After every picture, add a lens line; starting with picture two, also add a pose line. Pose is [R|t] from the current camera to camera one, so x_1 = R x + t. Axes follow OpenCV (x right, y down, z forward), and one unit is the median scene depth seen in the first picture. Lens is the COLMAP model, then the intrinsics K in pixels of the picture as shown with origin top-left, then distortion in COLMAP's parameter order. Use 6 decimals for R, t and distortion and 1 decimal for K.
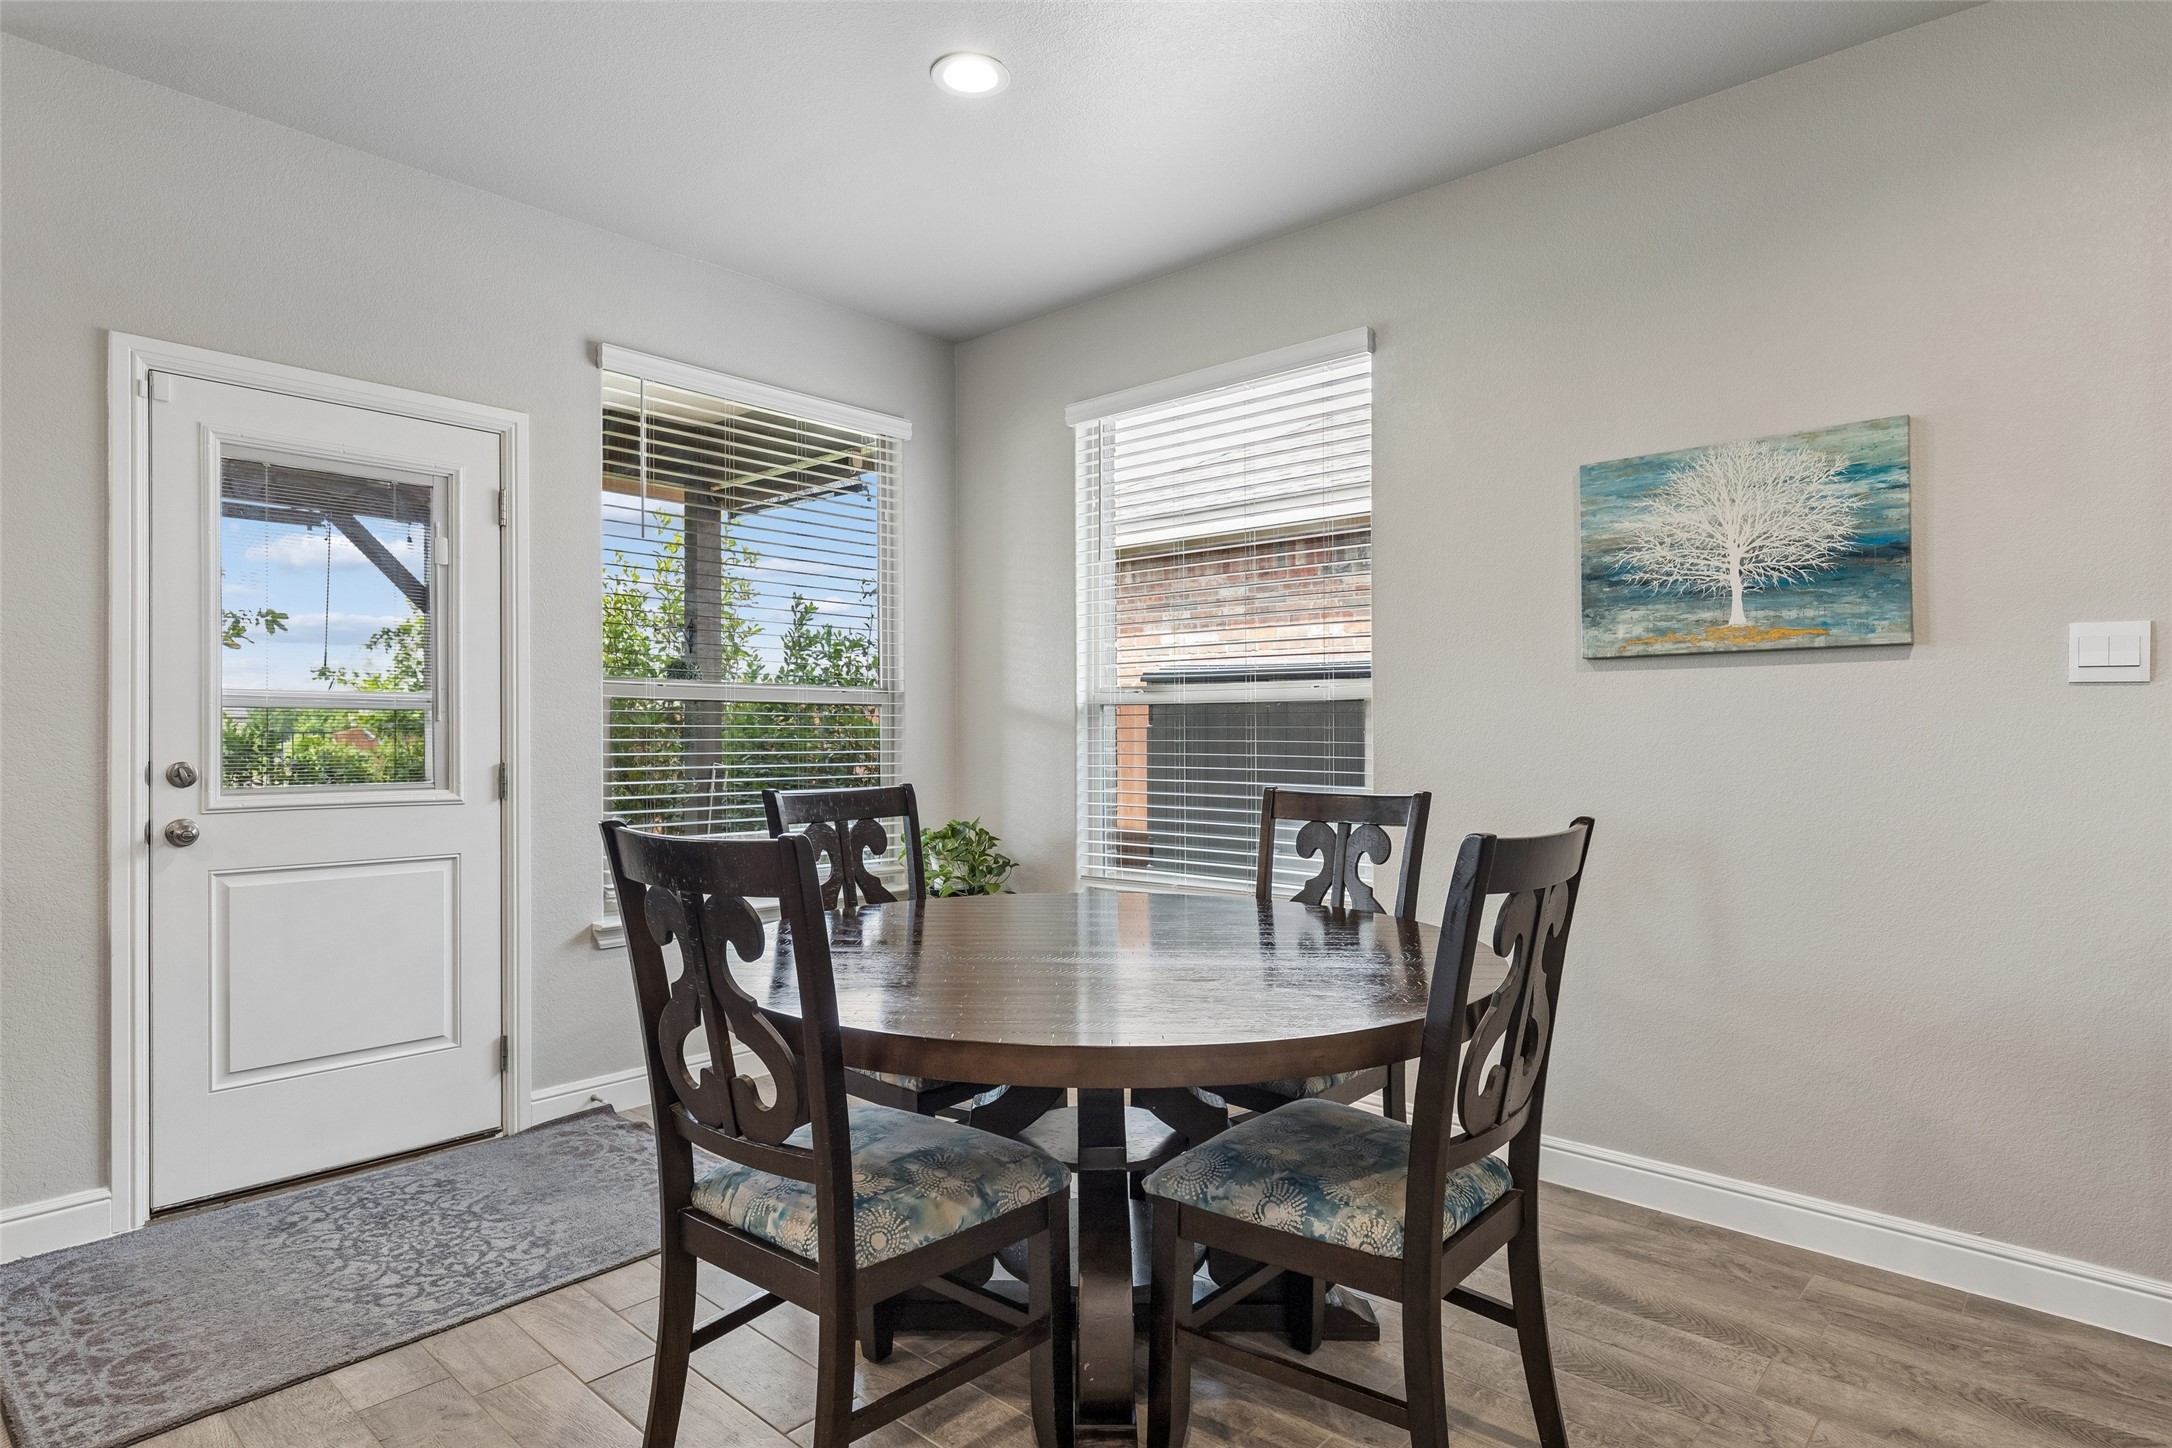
lens RADIAL K [[1158.8, 0, 1080.8], [0, 1158.8, 737.6], [0, 0, 1]] dist [-0.000428, 0.001748]
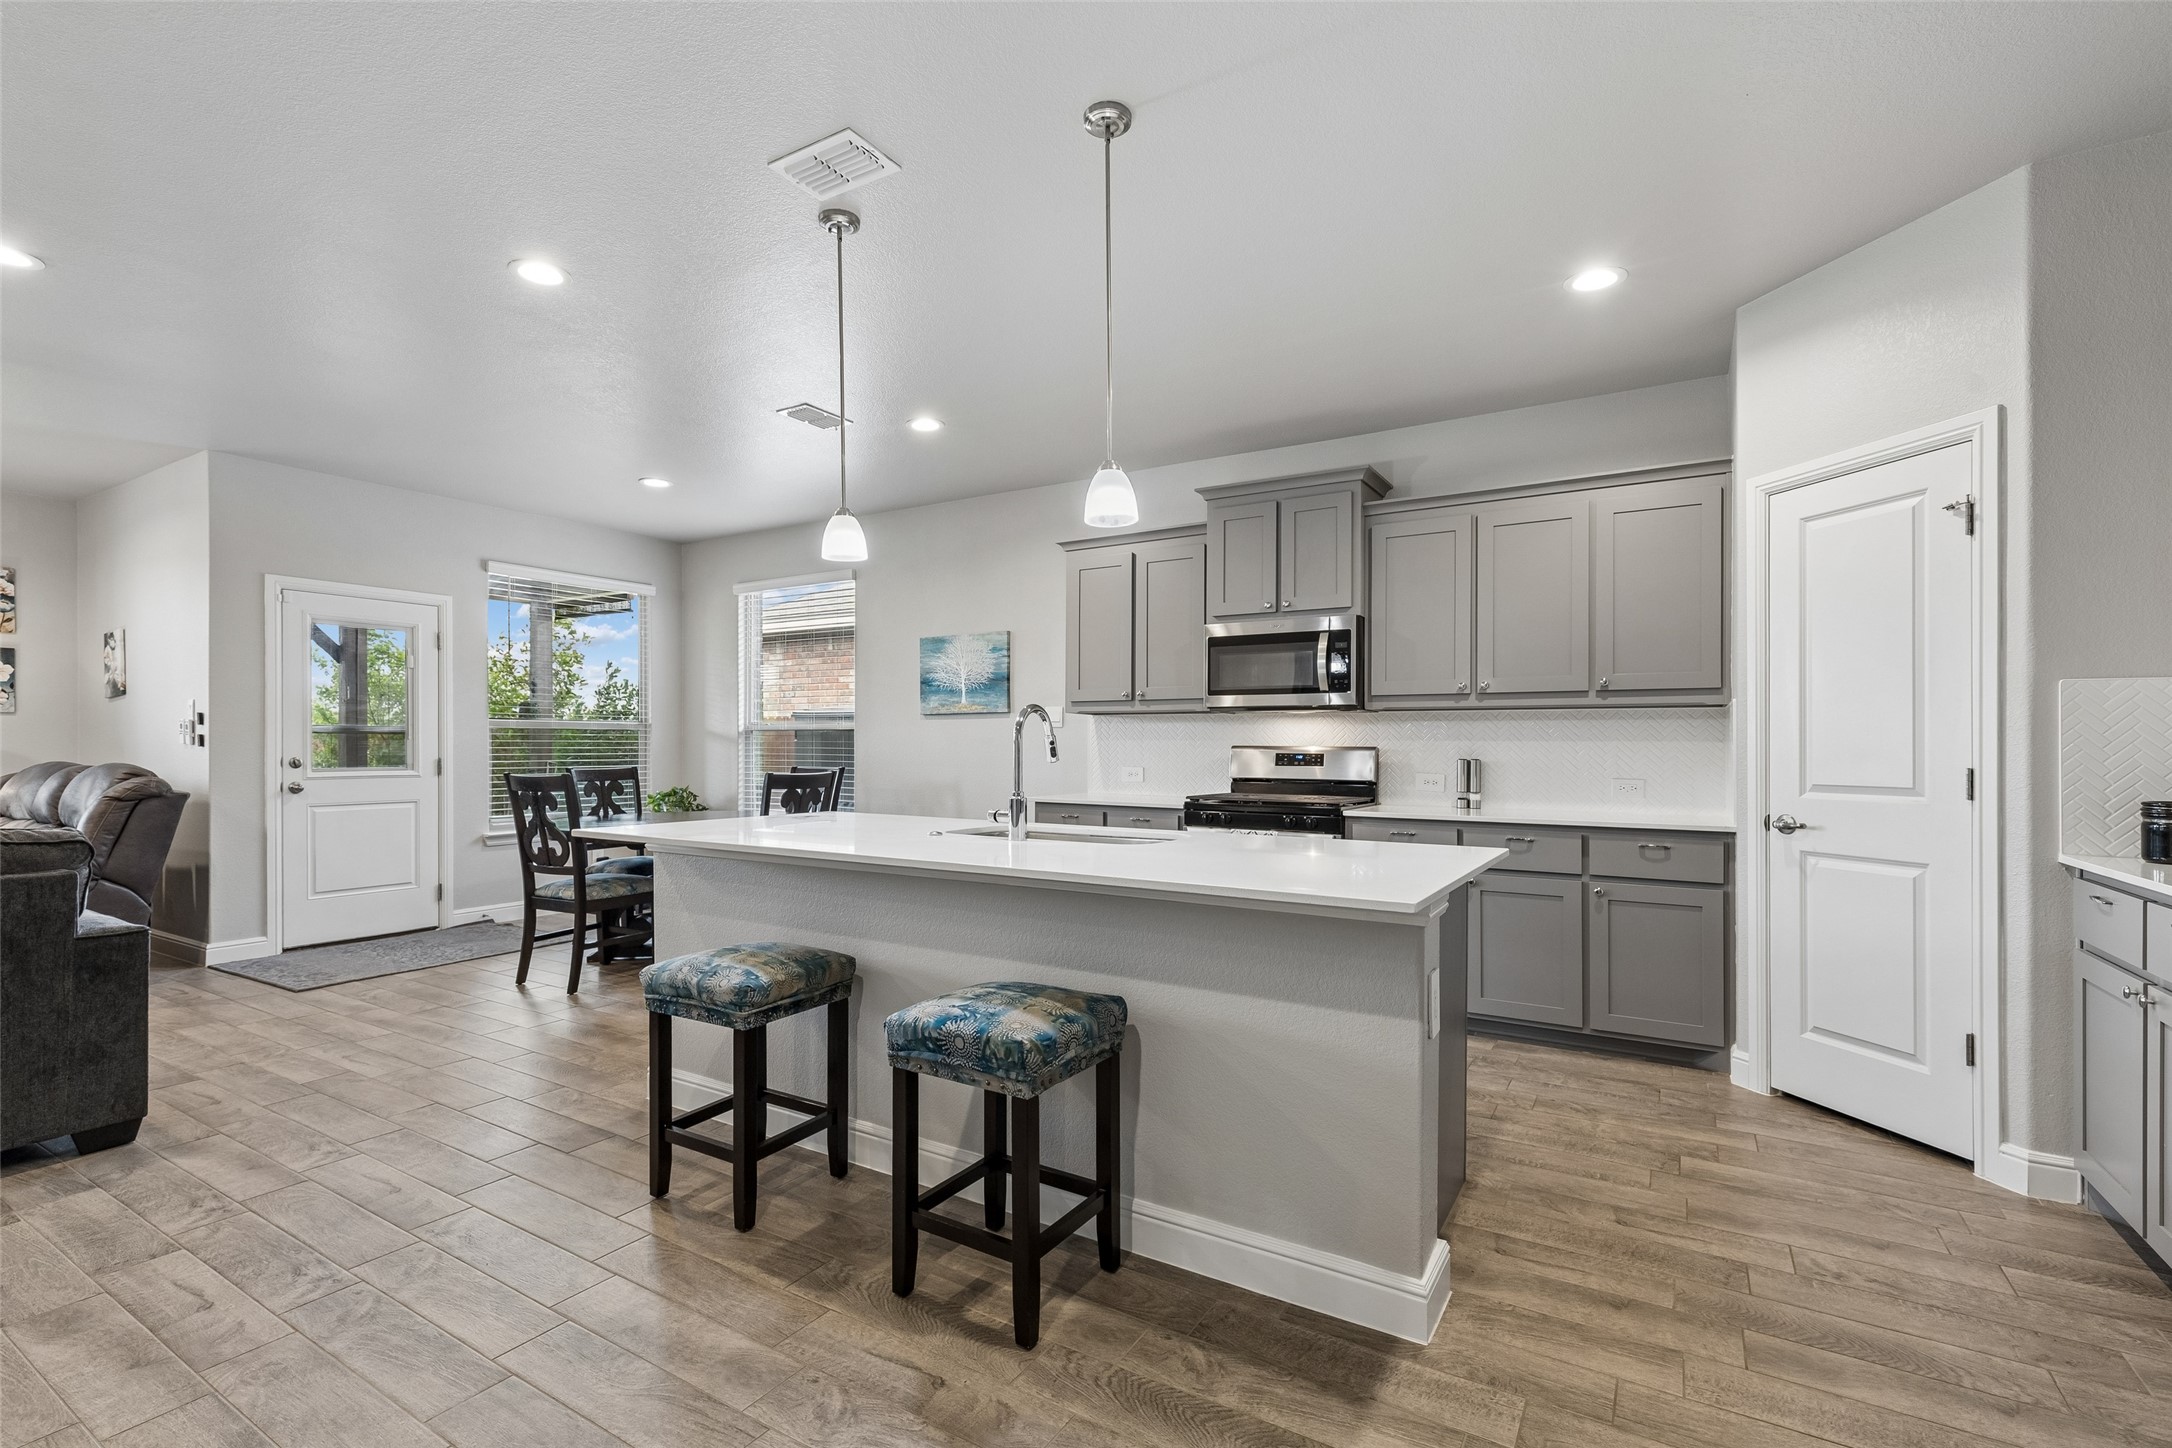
lens RADIAL K [[992.4, 0, 1089.0], [0, 992.4, 745.6], [0, 0, 1]] dist [0.008736, -0.000794]
pose [[0.982885, -0.001018, 0.184215, 0.415144], [0.001249, 0.999999, -0.001136, 0.001636], [-0.184214, 0.001346, 0.982885, -1.242389]]
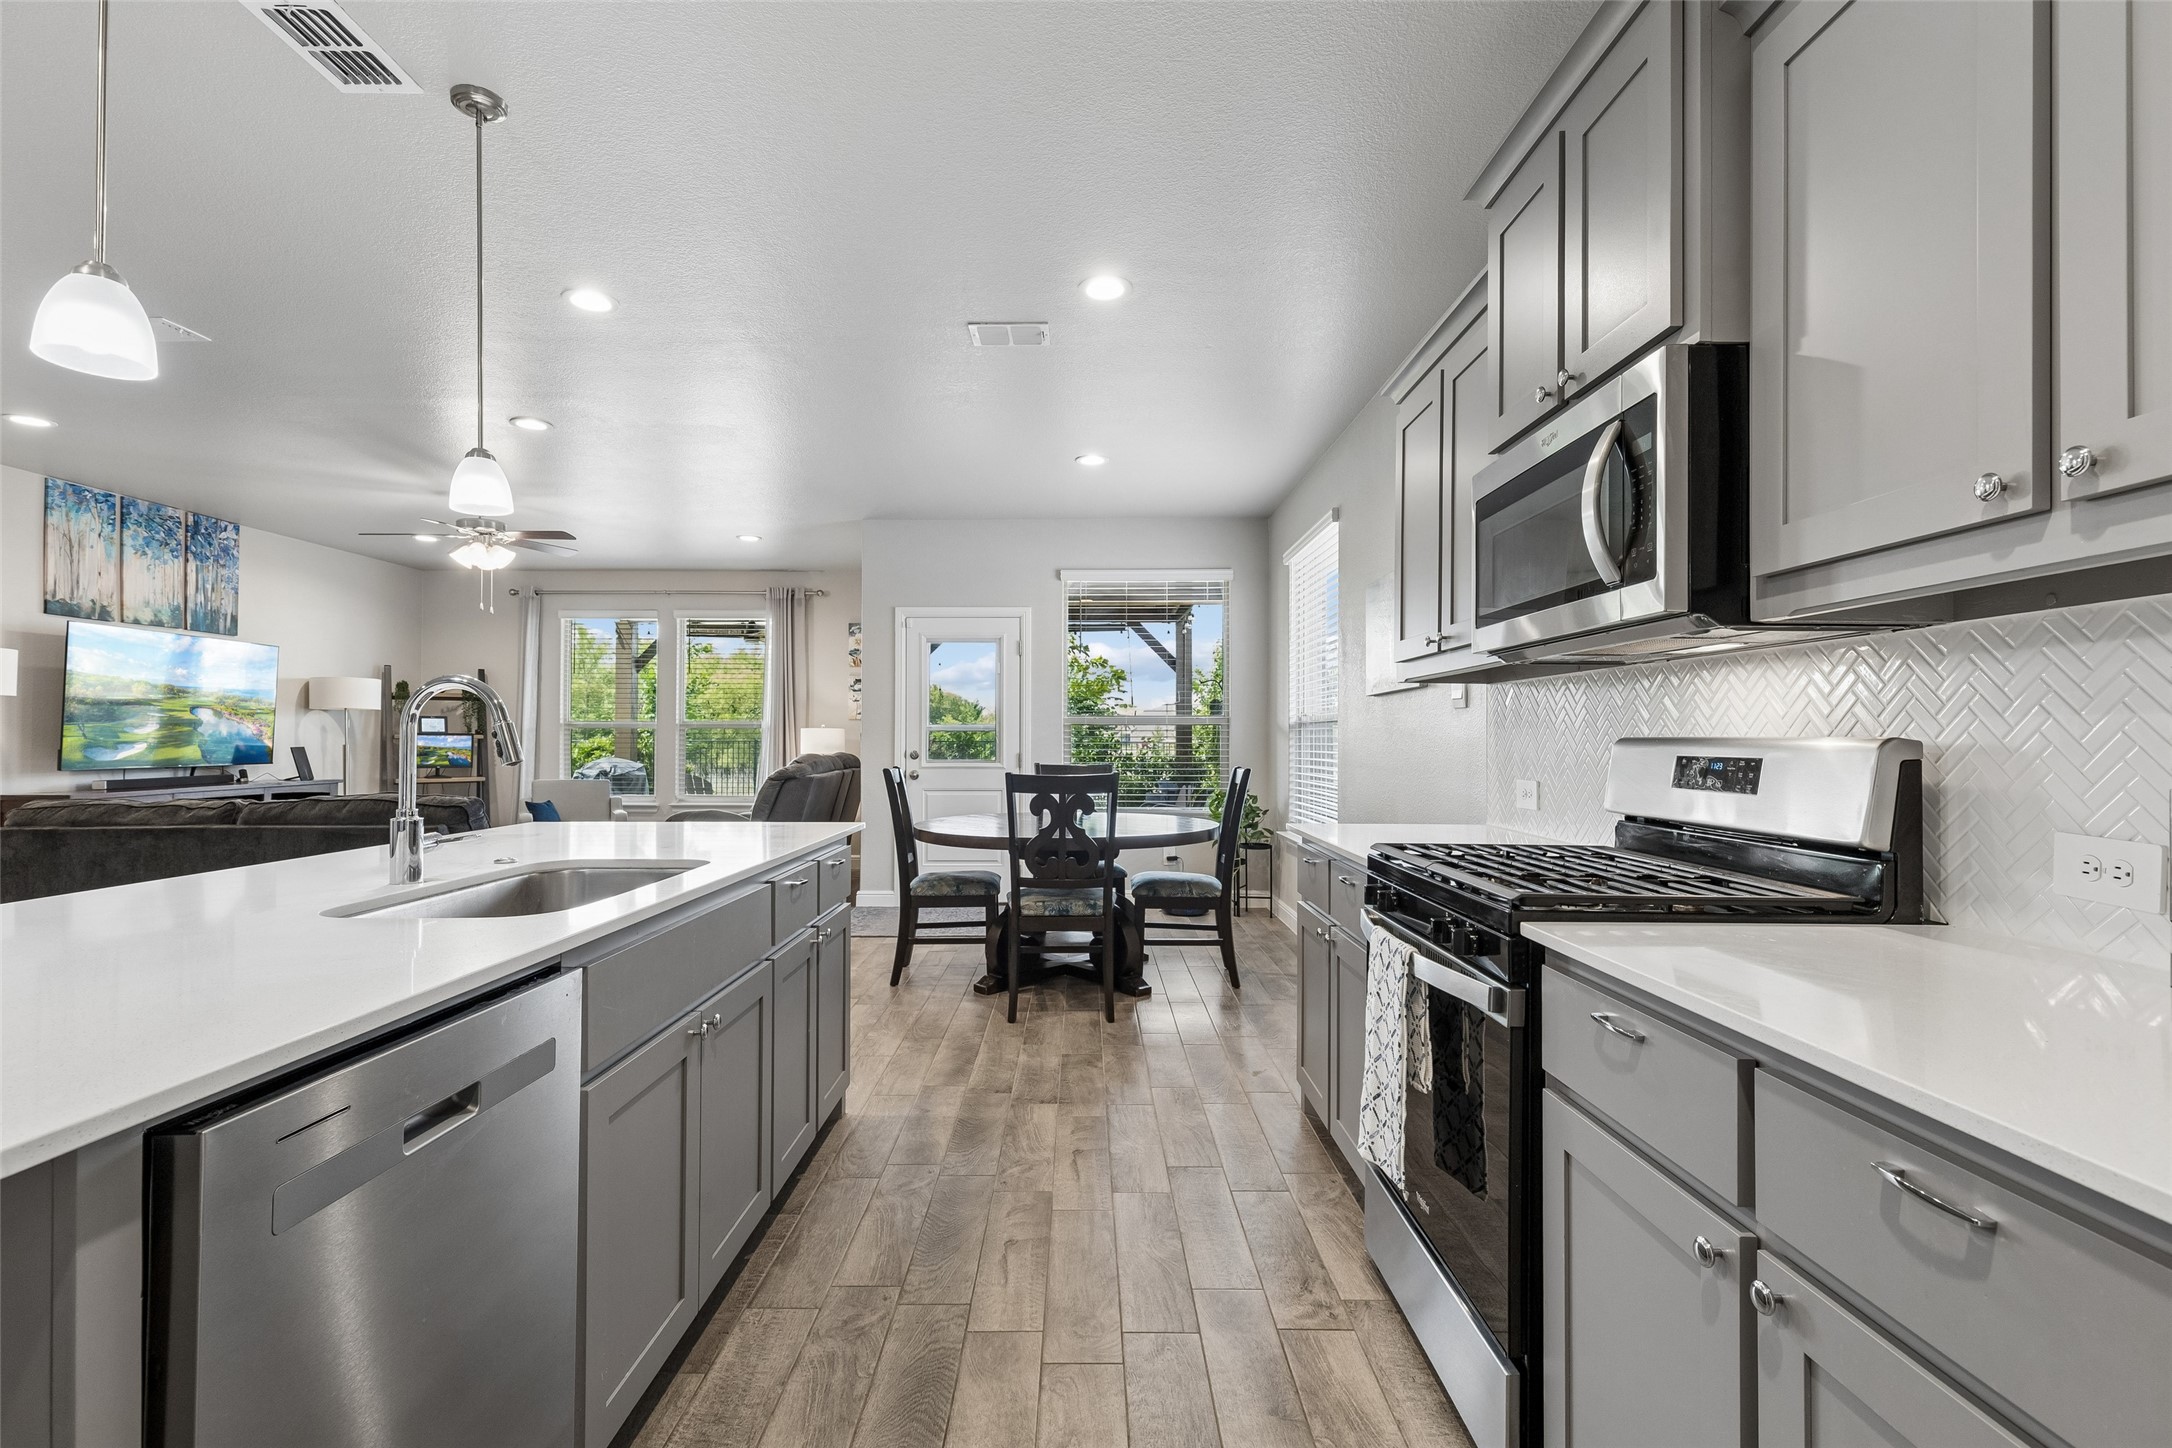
lens RADIAL K [[993.7, 0, 1068.8], [0, 993.7, 720.9], [0, 0, 1]] dist [-0.003607, 0.000054]
pose [[0.658133, -0.017591, -0.752696, 1.330517], [-0.000285, 0.999721, -0.023614, 0.005322], [0.752902, 0.015756, 0.657944, -0.342229]]
